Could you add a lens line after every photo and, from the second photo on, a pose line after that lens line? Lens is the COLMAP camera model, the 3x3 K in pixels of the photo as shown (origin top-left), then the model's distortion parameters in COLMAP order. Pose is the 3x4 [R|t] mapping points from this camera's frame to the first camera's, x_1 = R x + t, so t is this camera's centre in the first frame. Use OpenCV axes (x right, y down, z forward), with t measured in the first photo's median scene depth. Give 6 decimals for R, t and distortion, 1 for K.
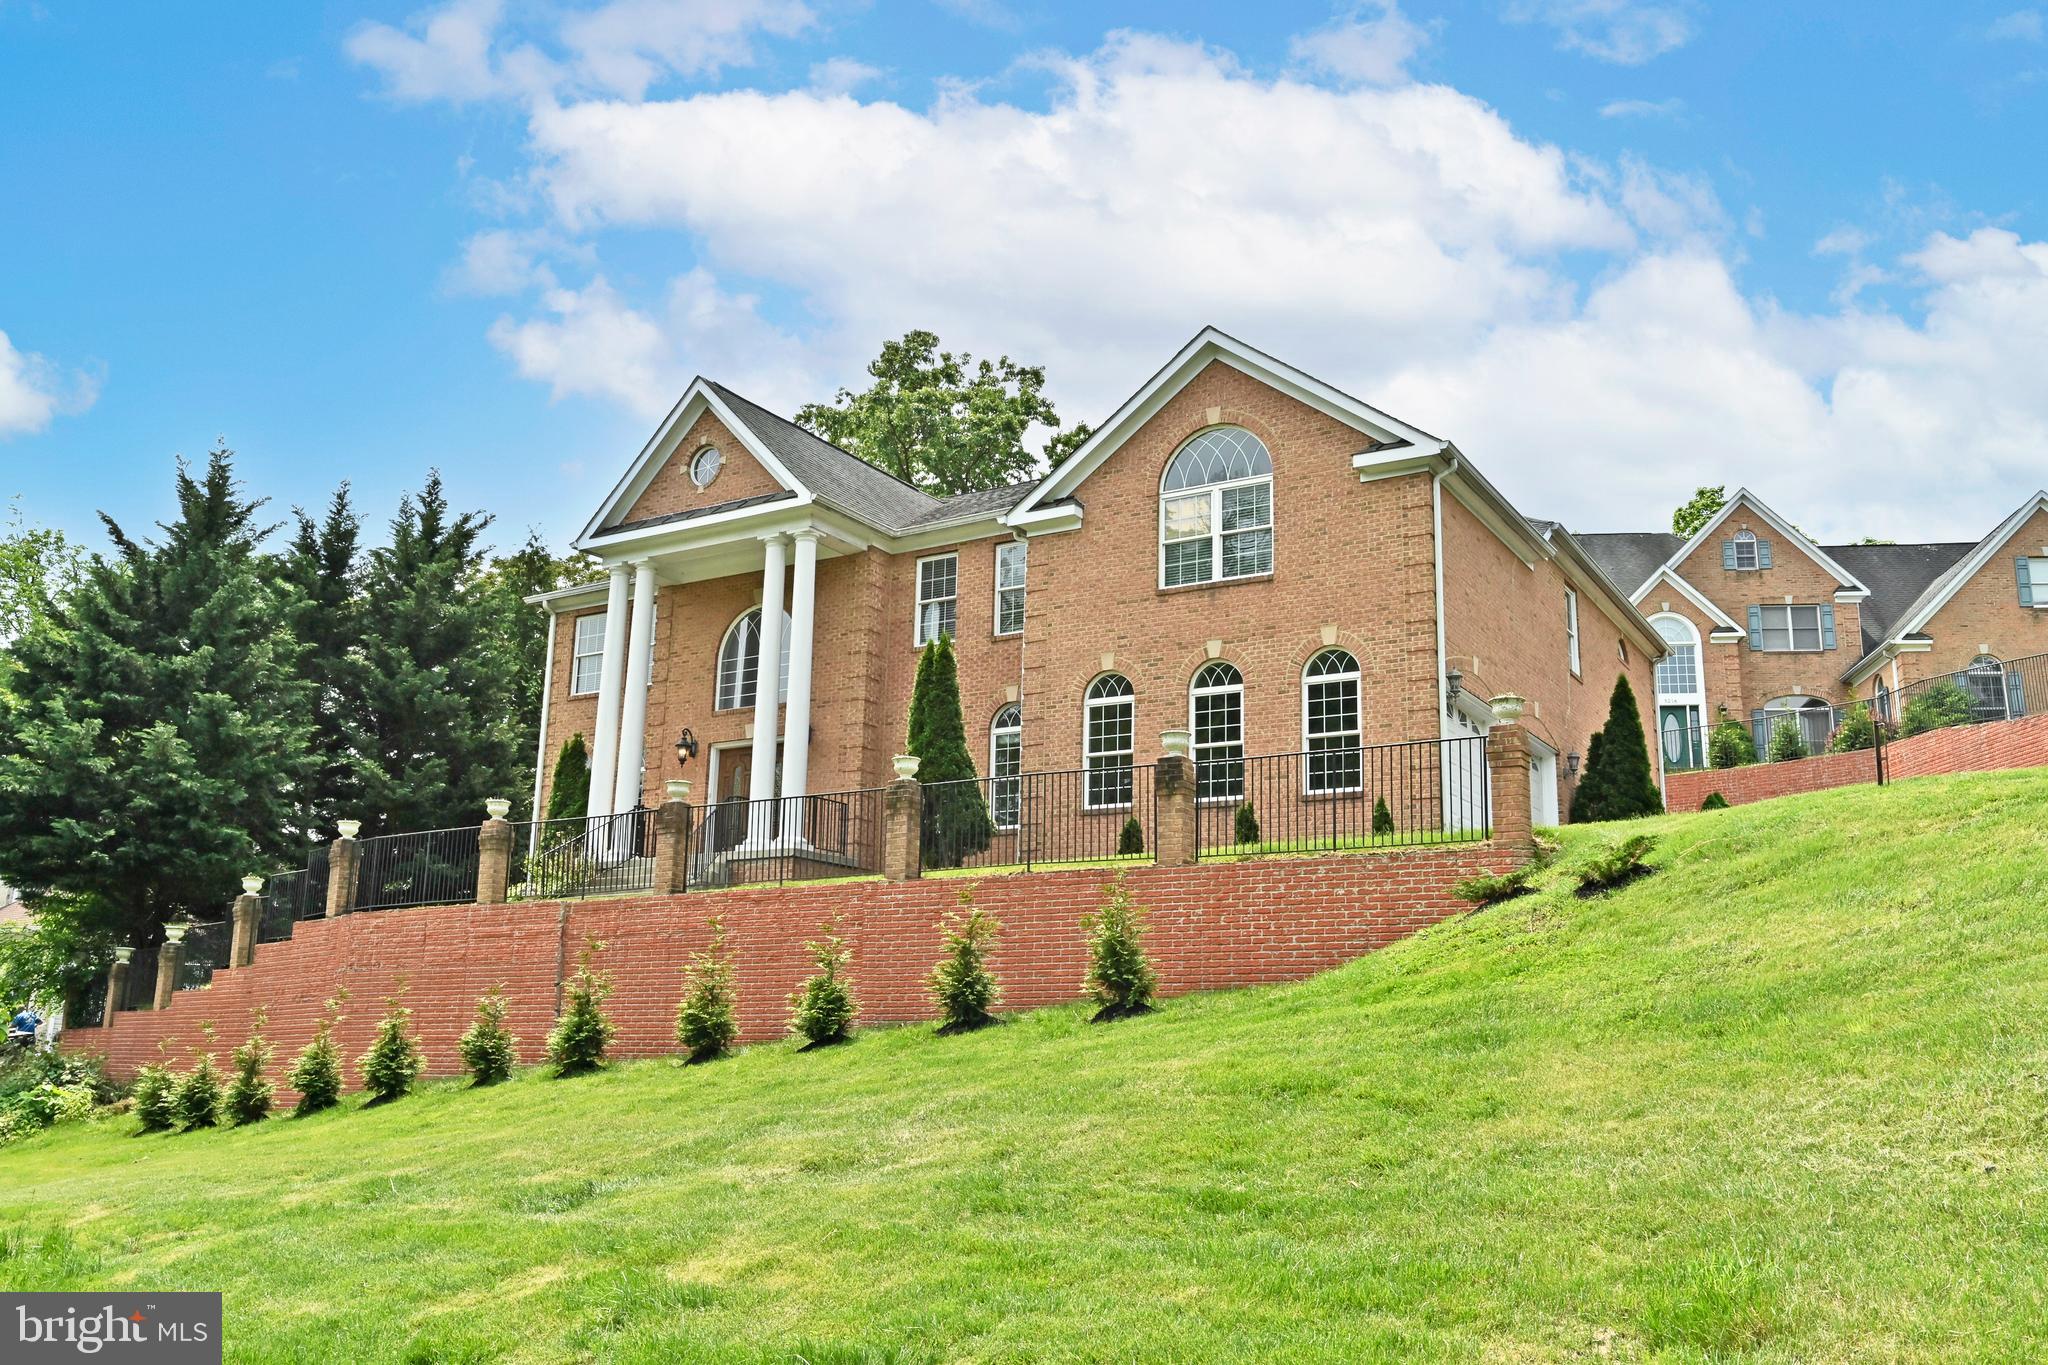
lens RADIAL K [[1719.9, 0, 1018.5], [0, 1719.9, 691.9], [0, 0, 1]] dist [-0.005399, 0.000075]
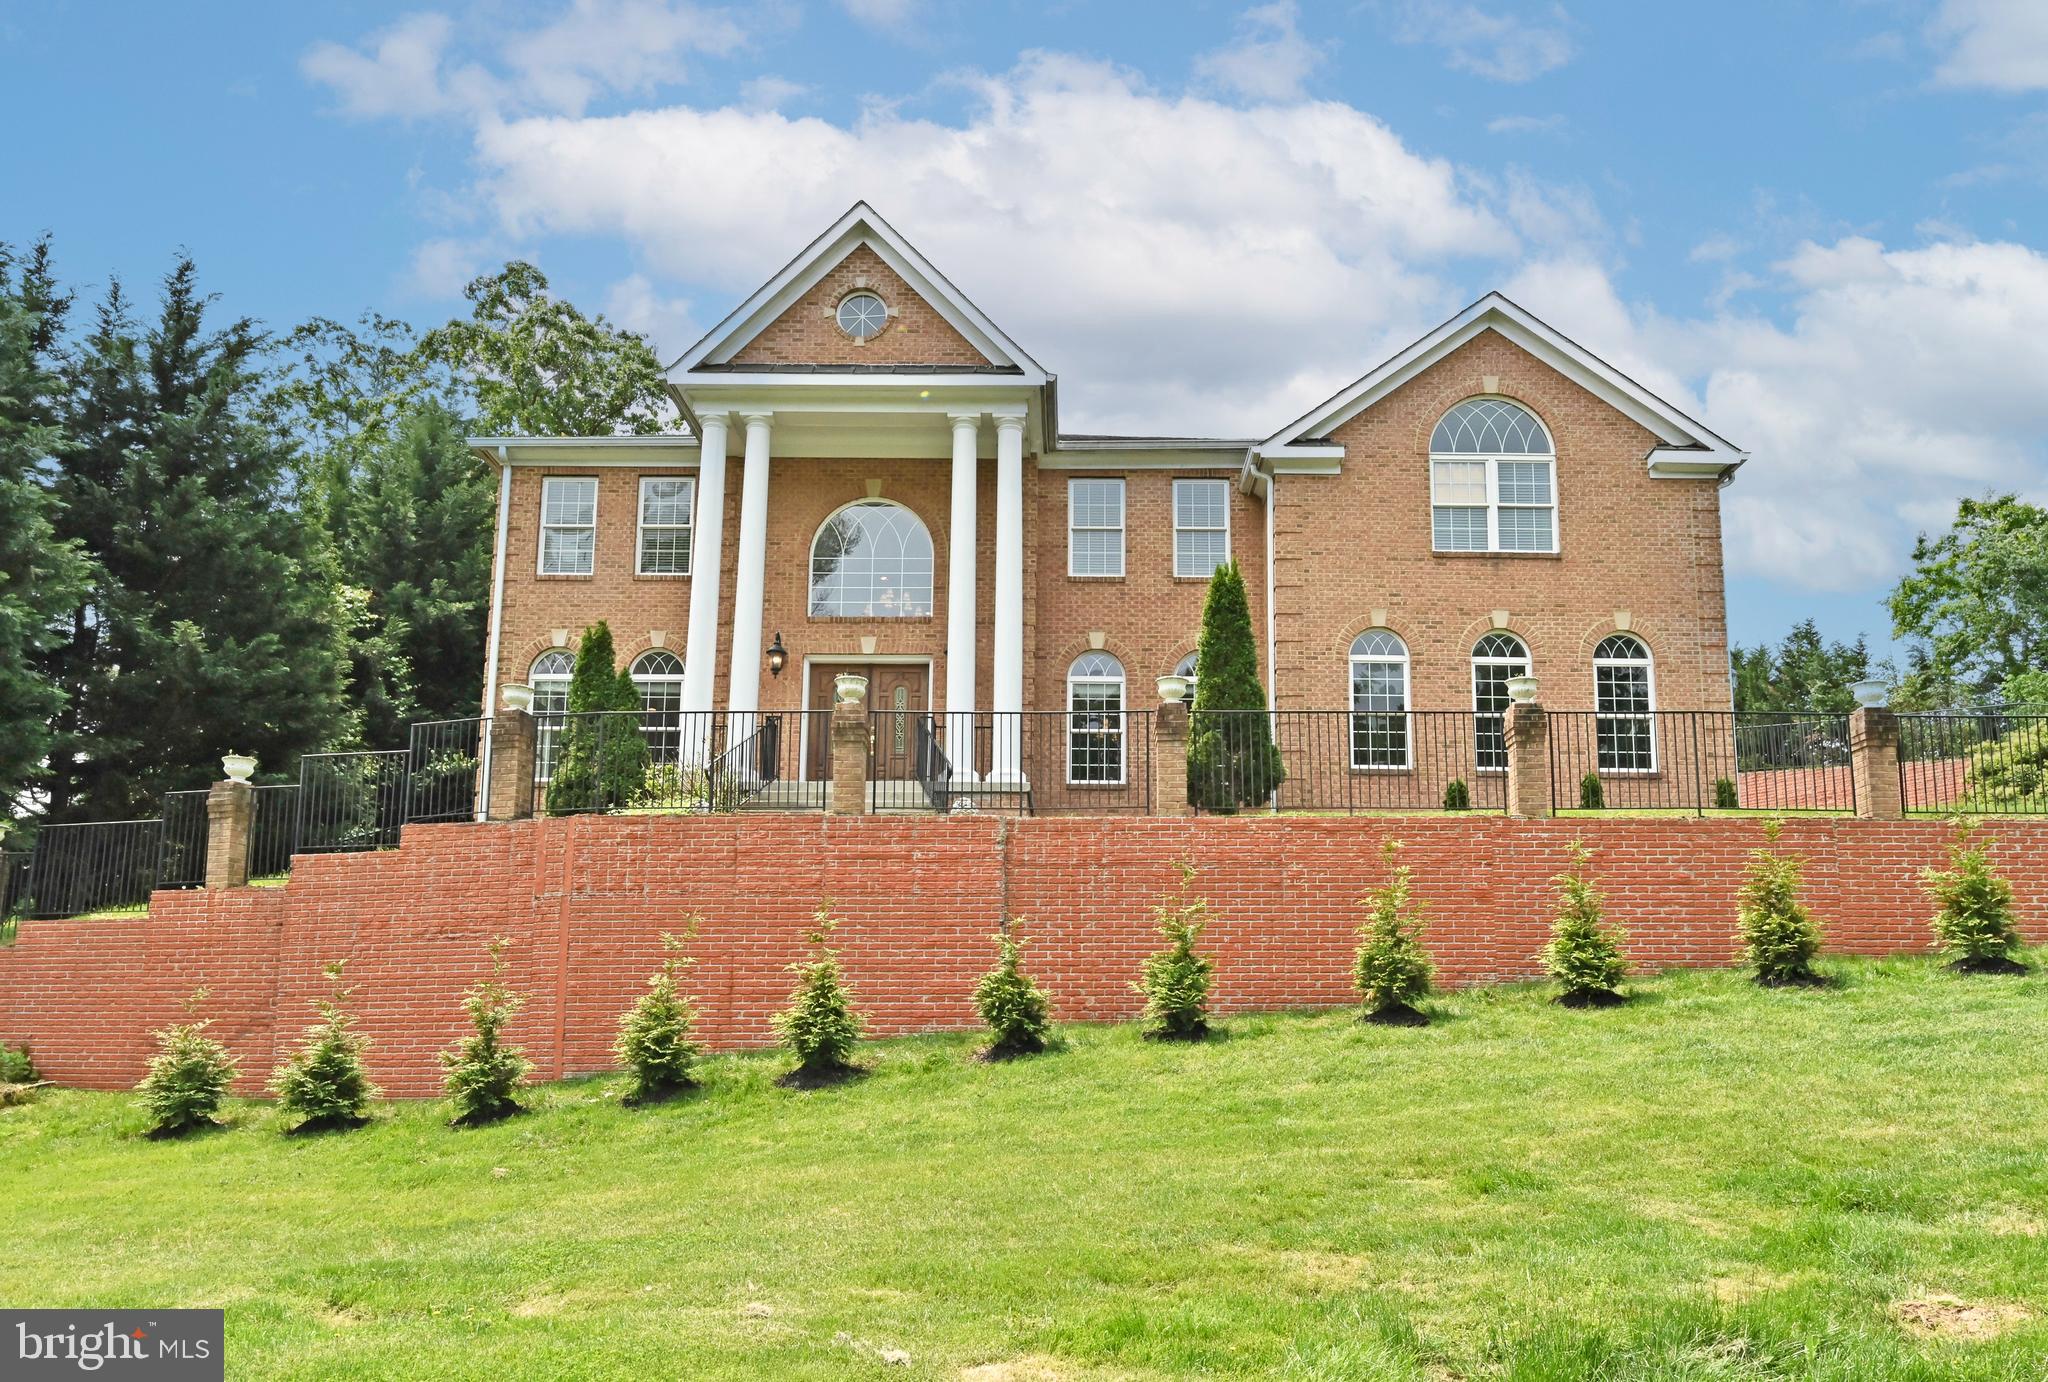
lens RADIAL K [[1478.5, 0, 1080.2], [0, 1478.5, 855.4], [0, 0, 1]] dist [-0.004402, 0.000183]
pose [[0.853848, 0.064915, 0.516458, -0.423643], [-0.107047, 0.992884, 0.052181, 0.074143], [-0.509396, -0.099840, 0.854721, 0.305932]]
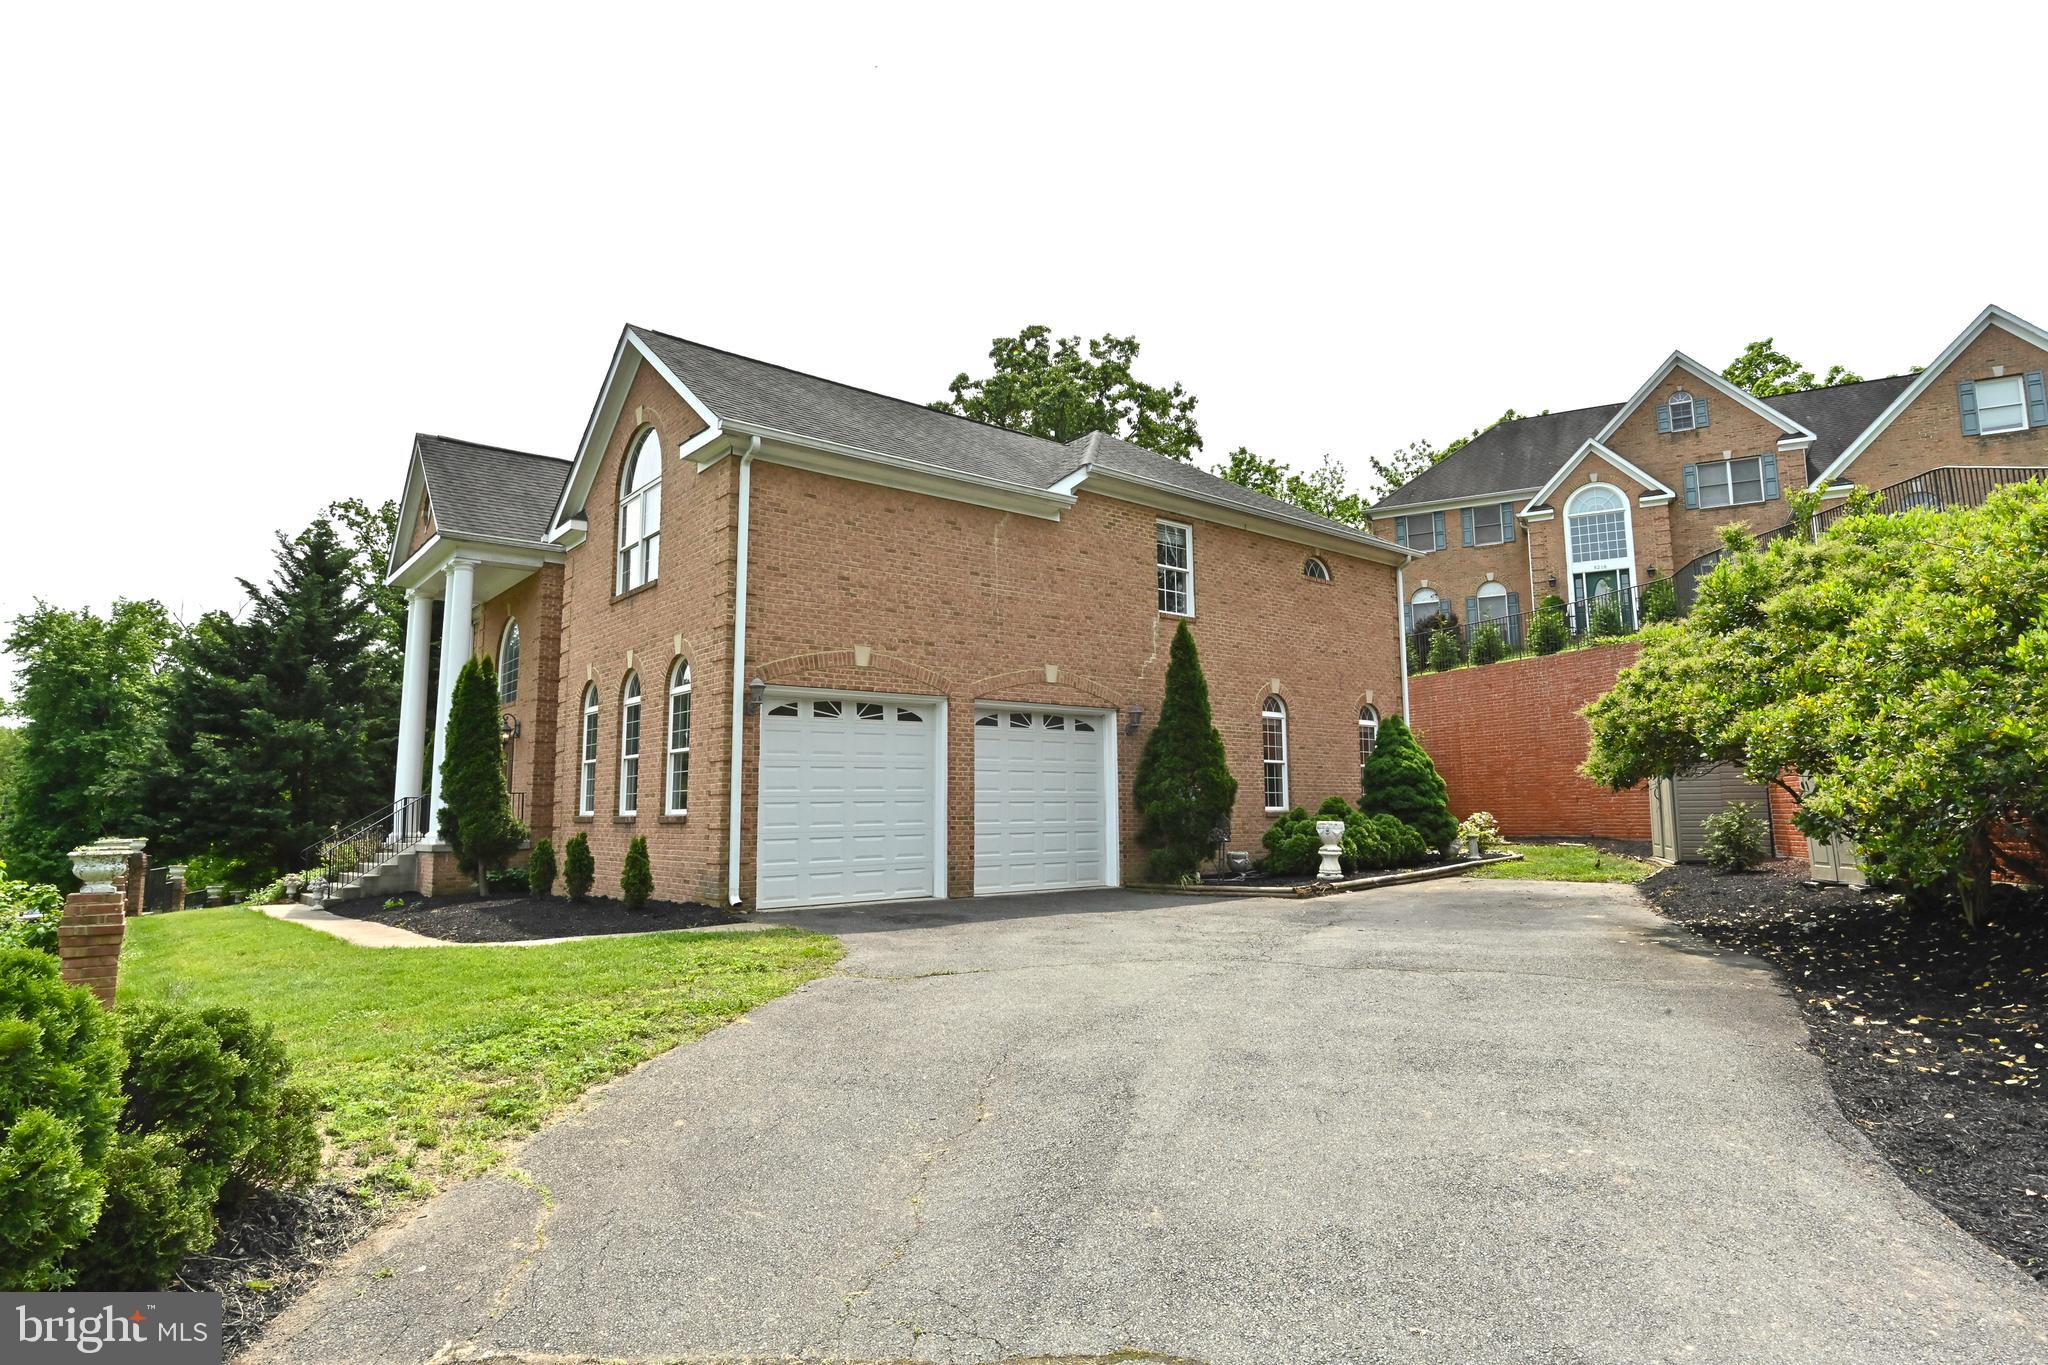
lens RADIAL K [[1113.7, 0, 1030.2], [0, 1113.7, 676.4], [0, 0, 1]] dist [-0.002756, -0.001237]
pose [[0.942681, -0.073683, -0.325458, 0.432811], [0.105770, 0.991004, 0.082000, -0.034717], [0.316489, -0.111723, 0.941994, 0.378608]]
